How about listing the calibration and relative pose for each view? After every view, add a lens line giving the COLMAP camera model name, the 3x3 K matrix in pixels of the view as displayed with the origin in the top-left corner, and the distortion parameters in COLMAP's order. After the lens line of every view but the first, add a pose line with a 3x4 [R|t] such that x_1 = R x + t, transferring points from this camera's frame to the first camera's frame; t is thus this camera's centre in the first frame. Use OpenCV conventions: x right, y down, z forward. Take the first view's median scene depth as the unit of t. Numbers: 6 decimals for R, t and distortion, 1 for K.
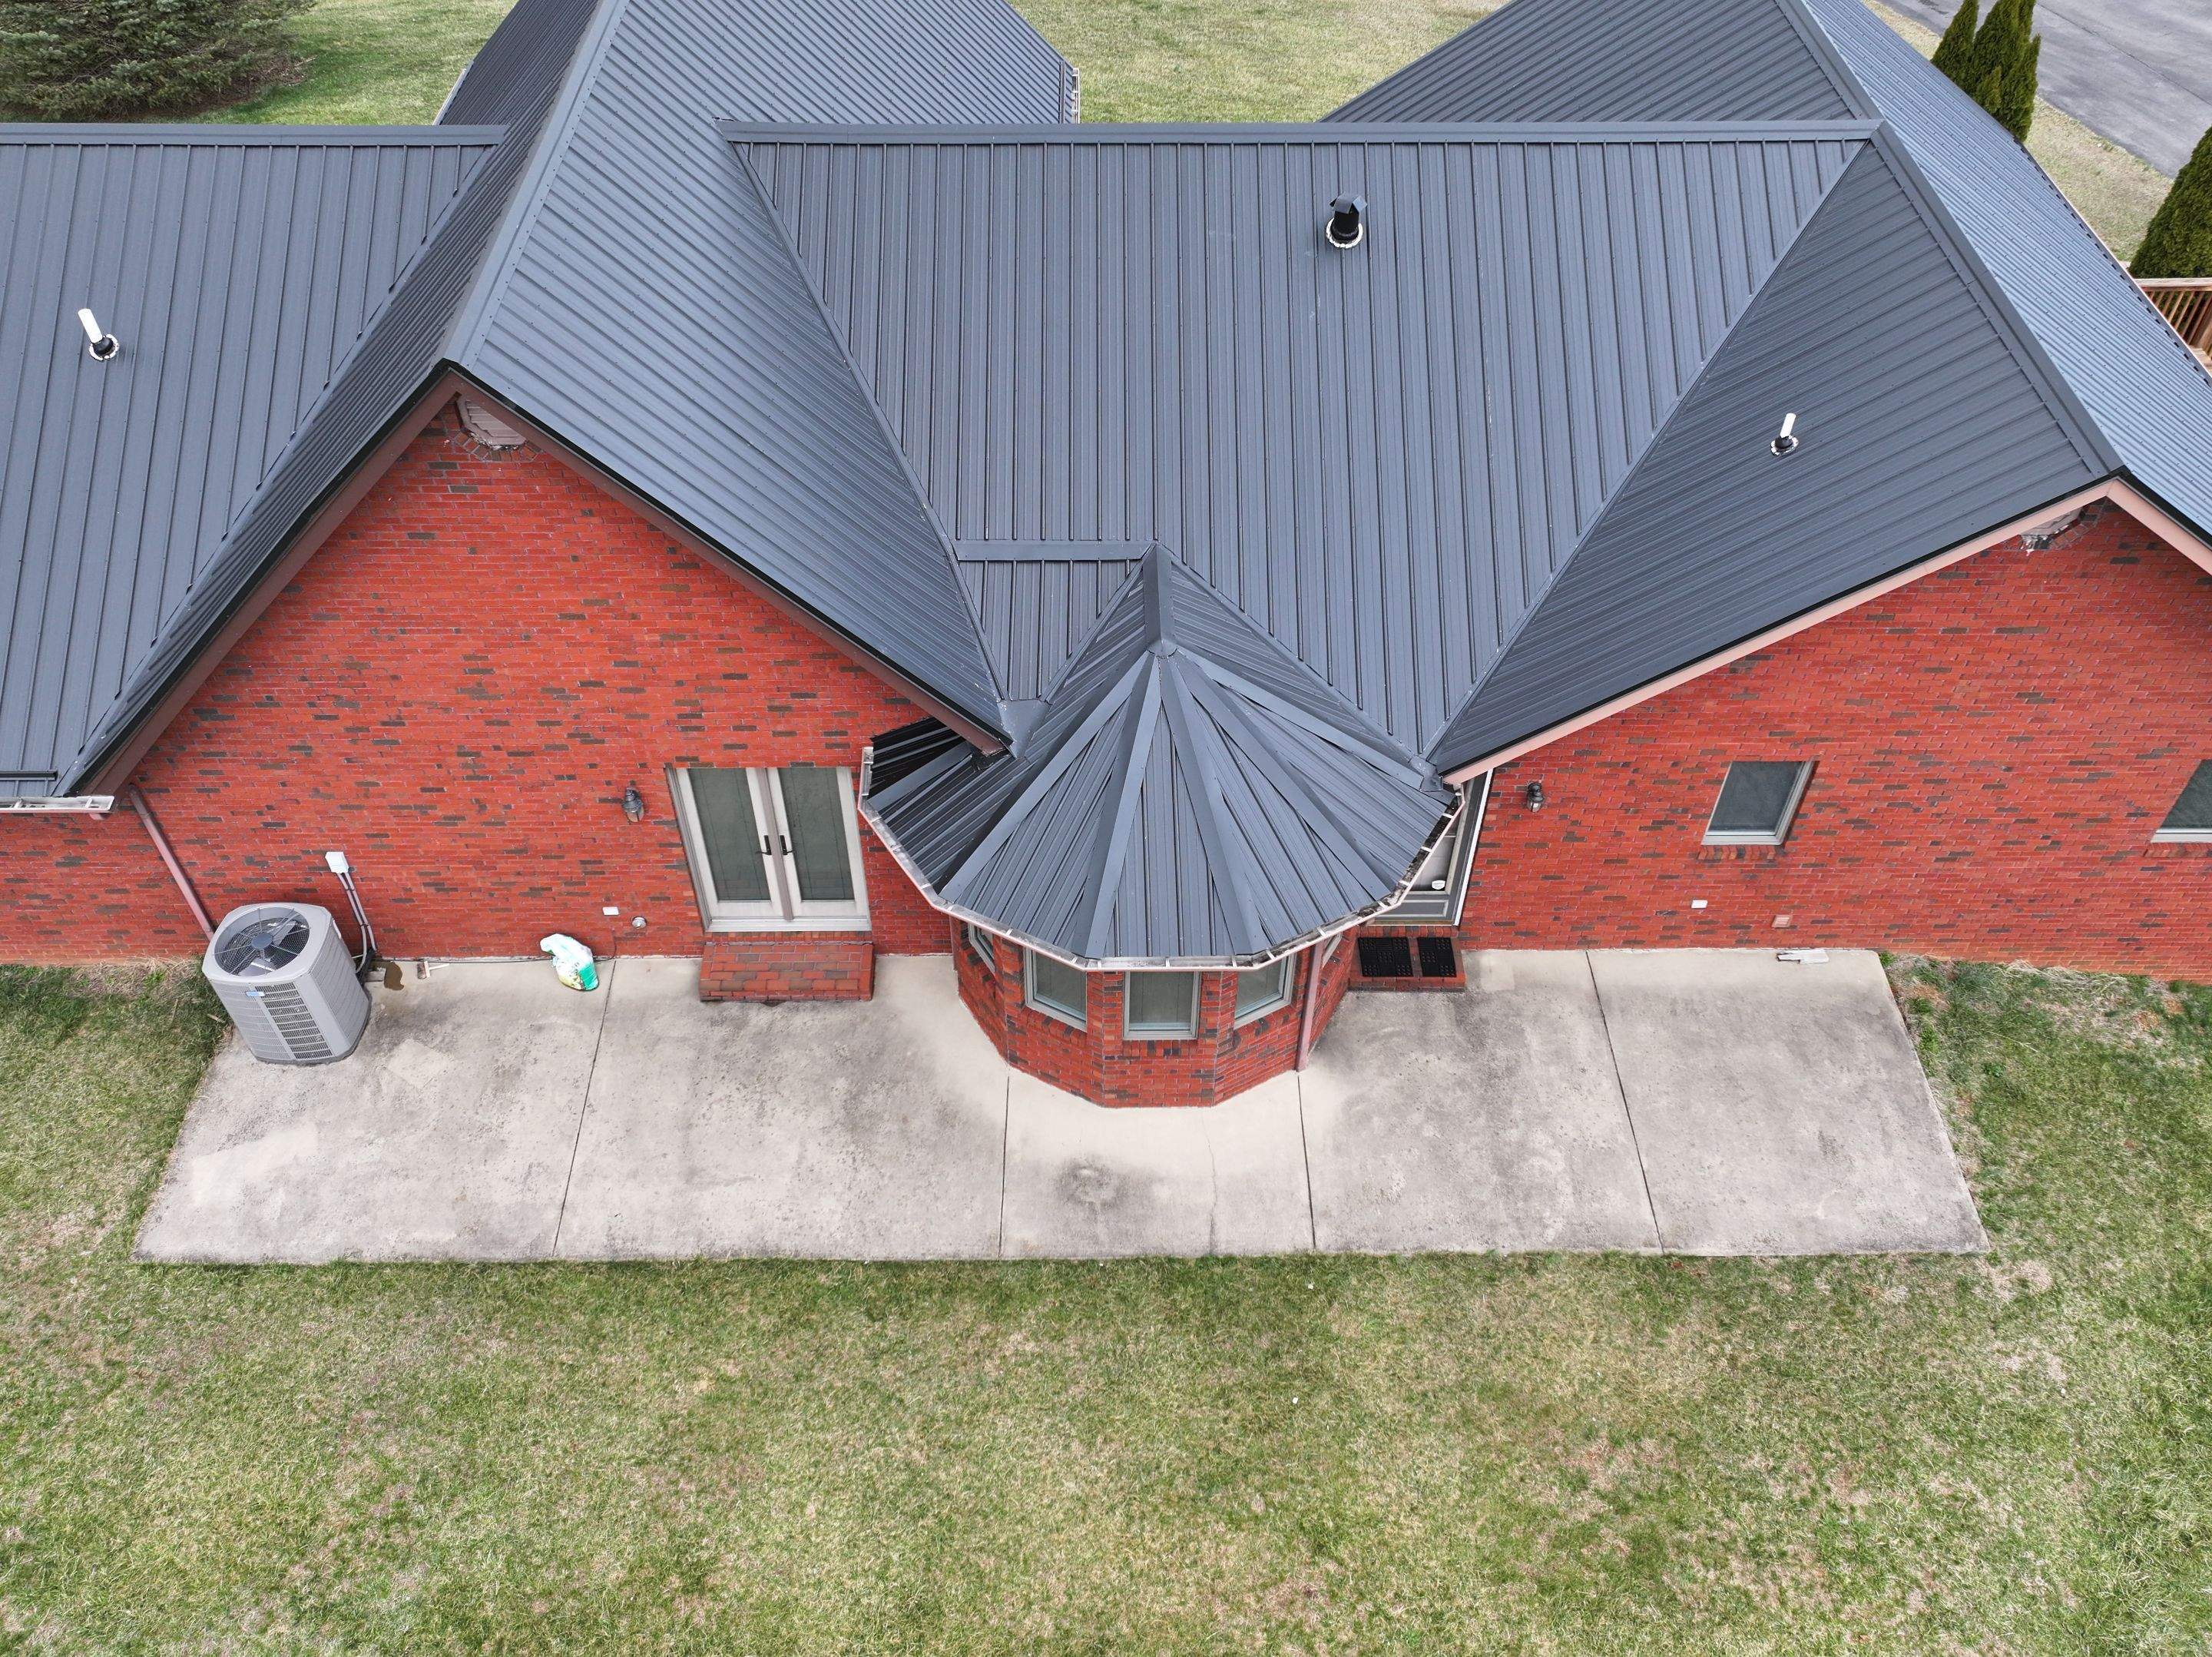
lens RADIAL K [[1797.7, 0, 1103.2], [0, 1797.7, 840.9], [0, 0, 1]] dist [-0.003545, 0.017056]
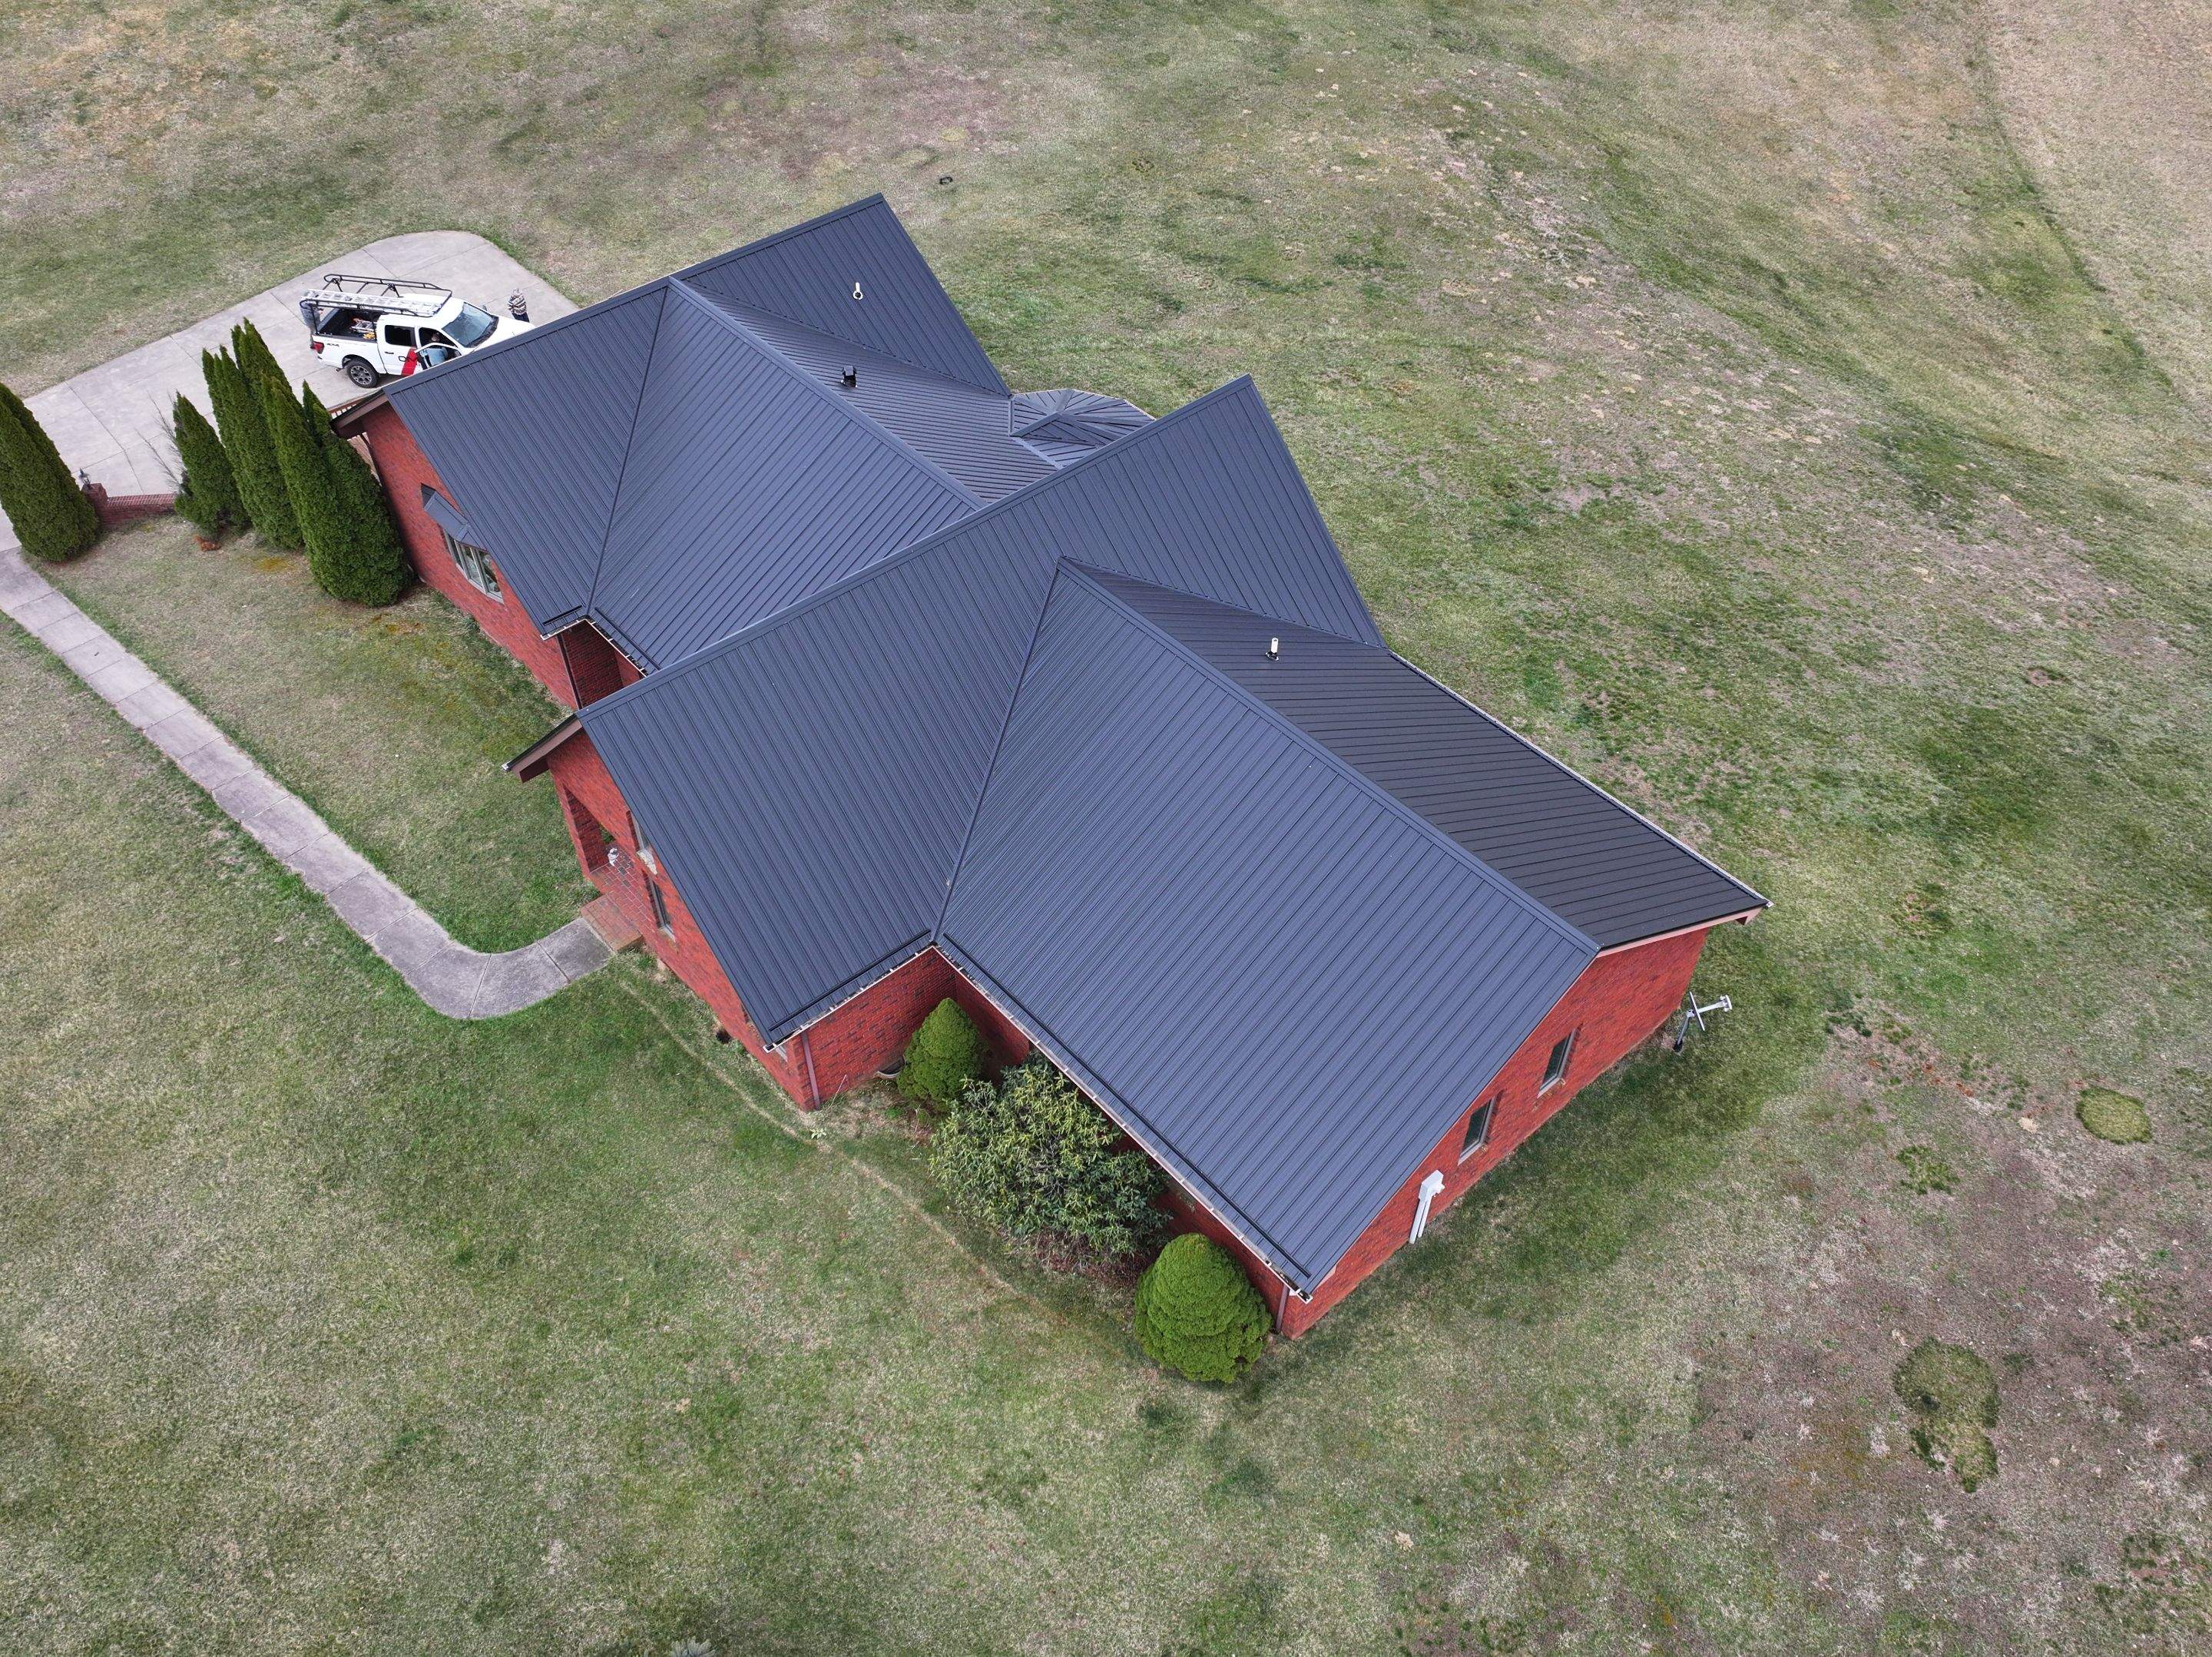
lens RADIAL K [[1797.7, 0, 1102.2], [0, 1797.7, 847.2], [0, 0, 1]] dist [-0.003545, 0.017056]
pose [[-0.651417, -0.557312, 0.514838, -1.622059], [0.547022, 0.125229, 0.827699, -2.050889], [-0.525759, 0.820805, 0.223285, 0.863404]]
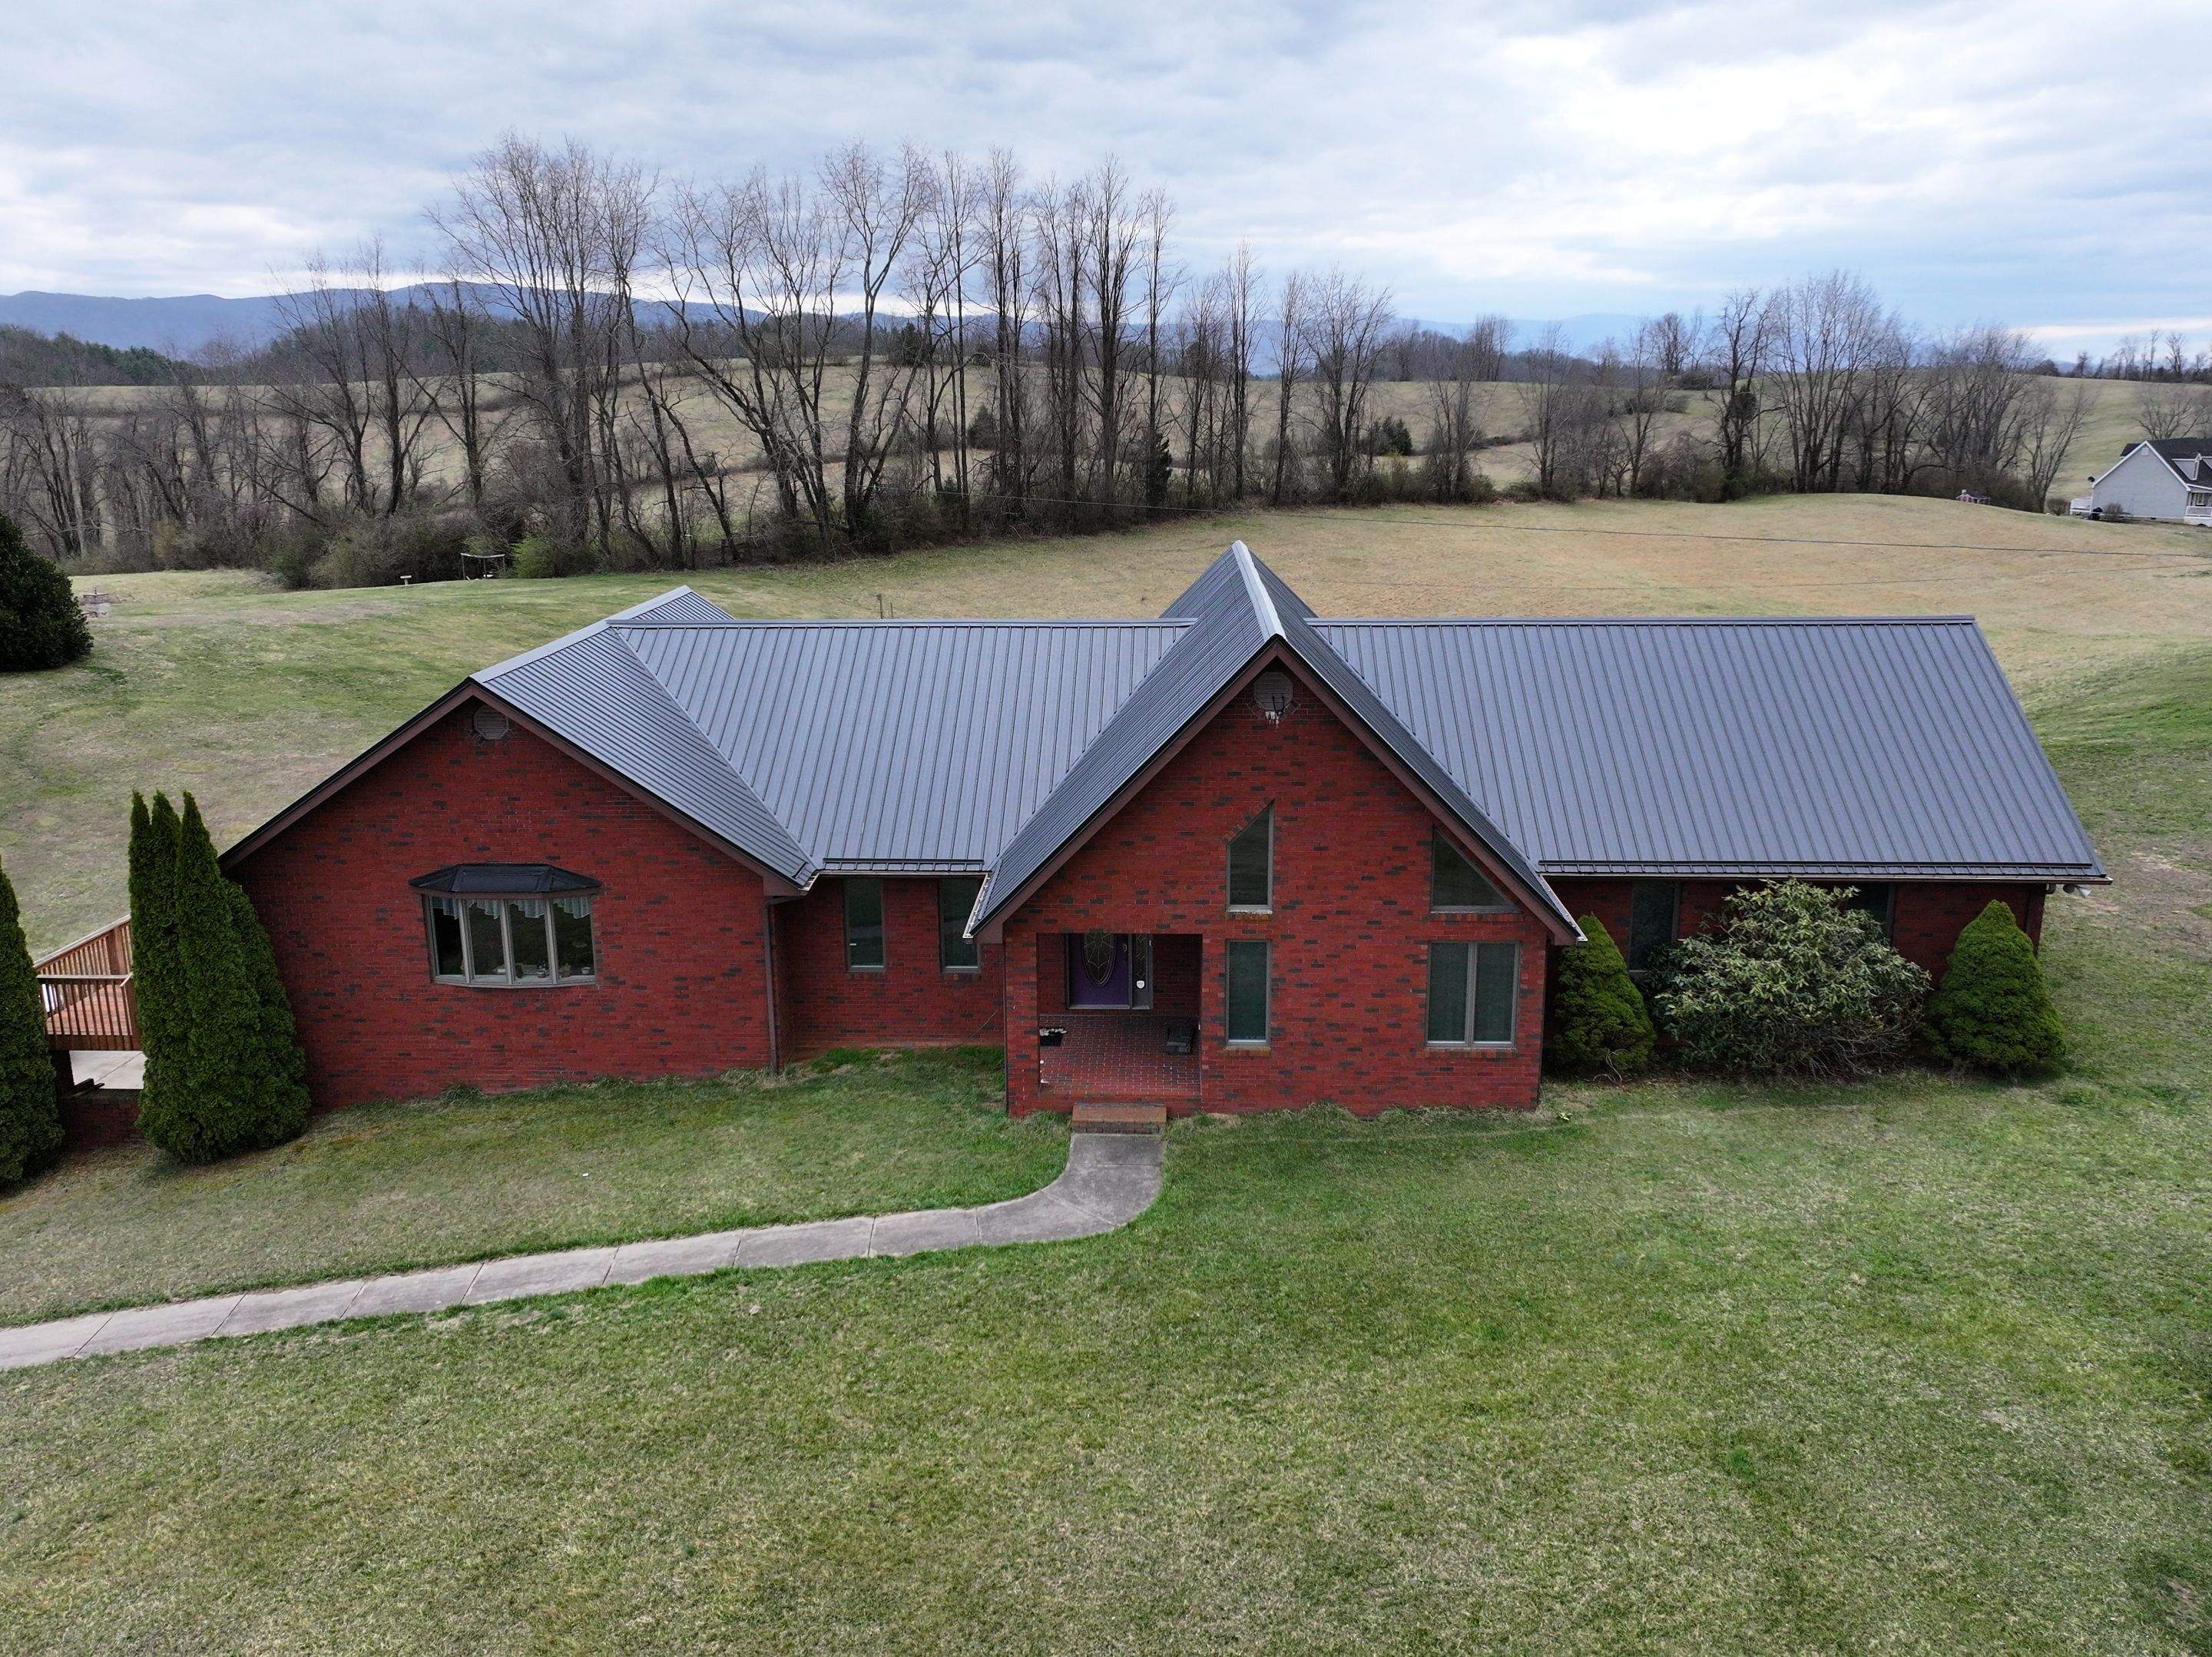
lens RADIAL K [[1797.7, 0, 1101.7], [0, 1797.7, 837.3], [0, 0, 1]] dist [-0.003545, 0.017056]
pose [[-0.998744, -0.008100, 0.049449, -0.224763], [0.039158, 0.489584, 0.871077, -2.141622], [-0.031265, 0.871919, -0.488652, 2.331129]]
